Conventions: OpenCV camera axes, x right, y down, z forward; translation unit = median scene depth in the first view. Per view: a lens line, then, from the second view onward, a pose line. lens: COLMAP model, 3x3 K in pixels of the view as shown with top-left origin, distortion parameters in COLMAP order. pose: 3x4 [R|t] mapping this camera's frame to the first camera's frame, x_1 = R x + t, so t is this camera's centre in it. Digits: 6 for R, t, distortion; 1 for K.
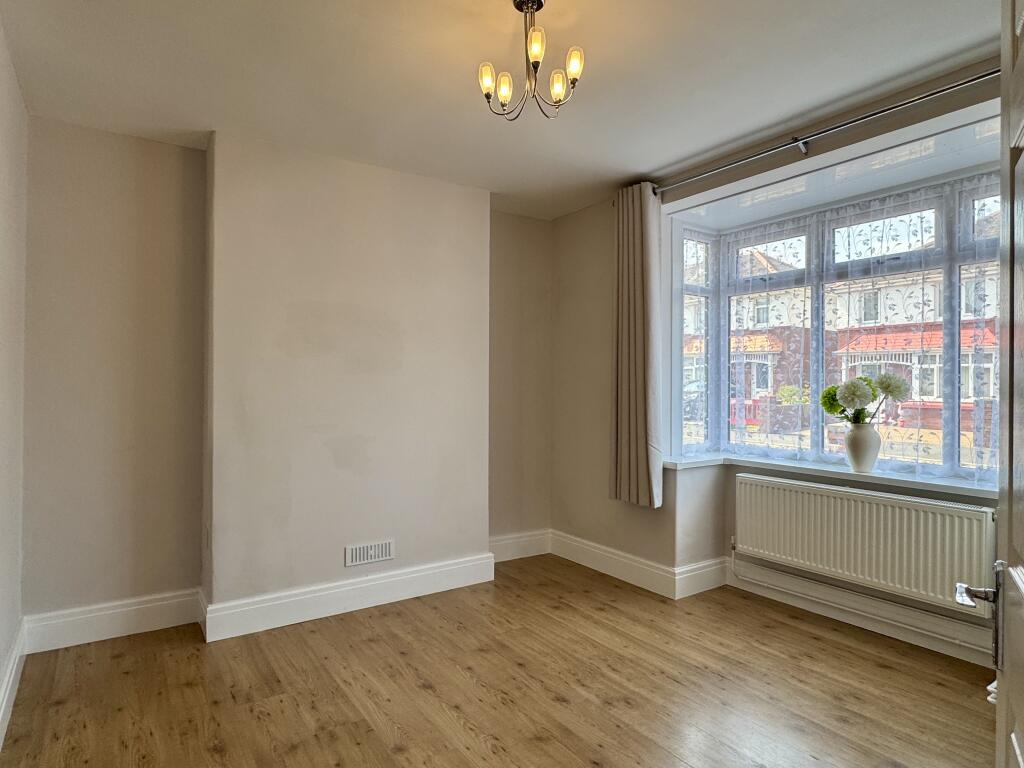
lens RADIAL K [[594.8, 0, 508.2], [0, 594.8, 376.0], [0, 0, 1]] dist [-0.008138, -0.000641]
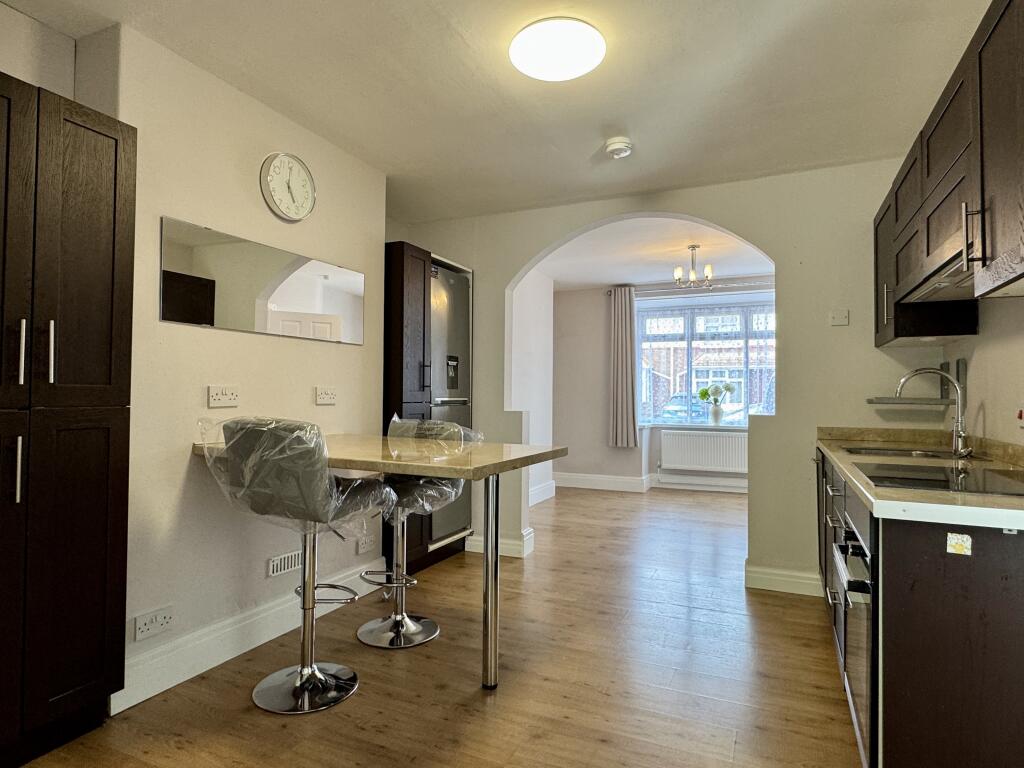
lens RADIAL K [[594.8, 0, 510.8], [0, 594.8, 387.5], [0, 0, 1]] dist [-0.008138, -0.000641]
pose [[0.842068, 0.005780, 0.539340, -1.195035], [-0.006963, 0.999976, 0.000154, 0.017298], [-0.539326, -0.003885, 0.842088, -0.471610]]
